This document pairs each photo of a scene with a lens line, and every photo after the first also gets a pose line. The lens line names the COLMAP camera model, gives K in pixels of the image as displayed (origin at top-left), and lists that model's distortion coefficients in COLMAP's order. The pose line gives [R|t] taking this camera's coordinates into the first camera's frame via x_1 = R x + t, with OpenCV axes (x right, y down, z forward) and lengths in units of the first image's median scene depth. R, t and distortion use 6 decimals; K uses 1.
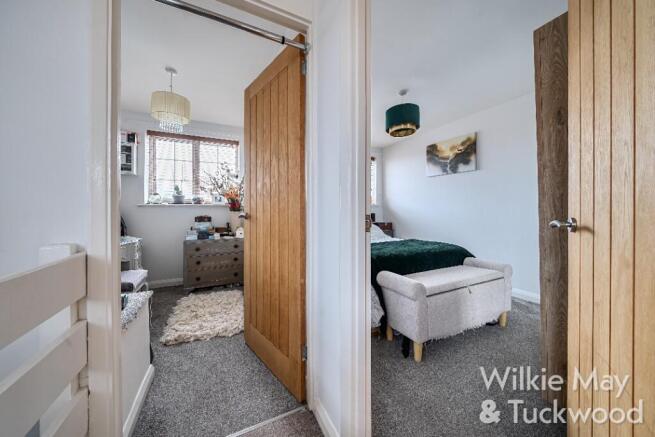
lens RADIAL K [[220.1, 0, 327.1], [0, 220.1, 210.2], [0, 0, 1]] dist [-0.010937, -0.000024]
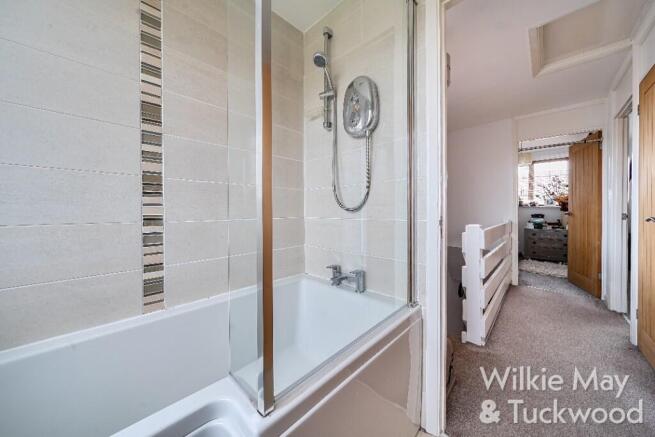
lens RADIAL K [[227.3, 0, 328.3], [0, 227.3, 213.7], [0, 0, 1]] dist [0.000024, -0.000074]
pose [[0.333712, 0.012940, -0.942586, 0.458594], [0.006081, 0.999855, 0.015879, -0.010996], [0.942655, -0.011031, 0.333585, -0.940031]]
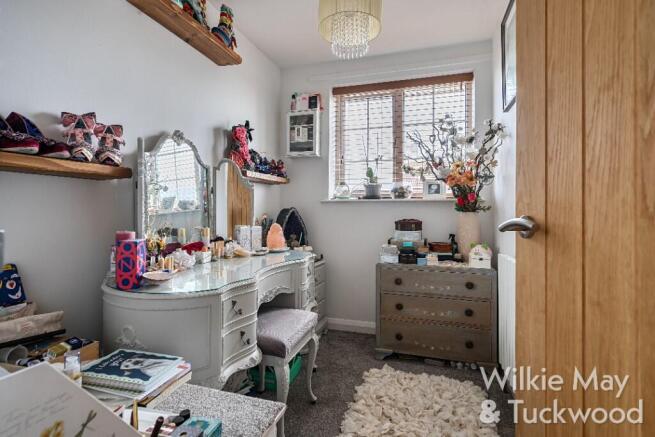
lens RADIAL K [[331.6, 0, 327.9], [0, 331.6, 207.6], [0, 0, 1]] dist [-0.000280, -0.000051]
pose [[0.721722, -0.000420, -0.692183, -0.139325], [-0.005035, 0.999970, -0.005857, 0.002386], [0.692164, 0.007712, 0.721699, 0.267707]]
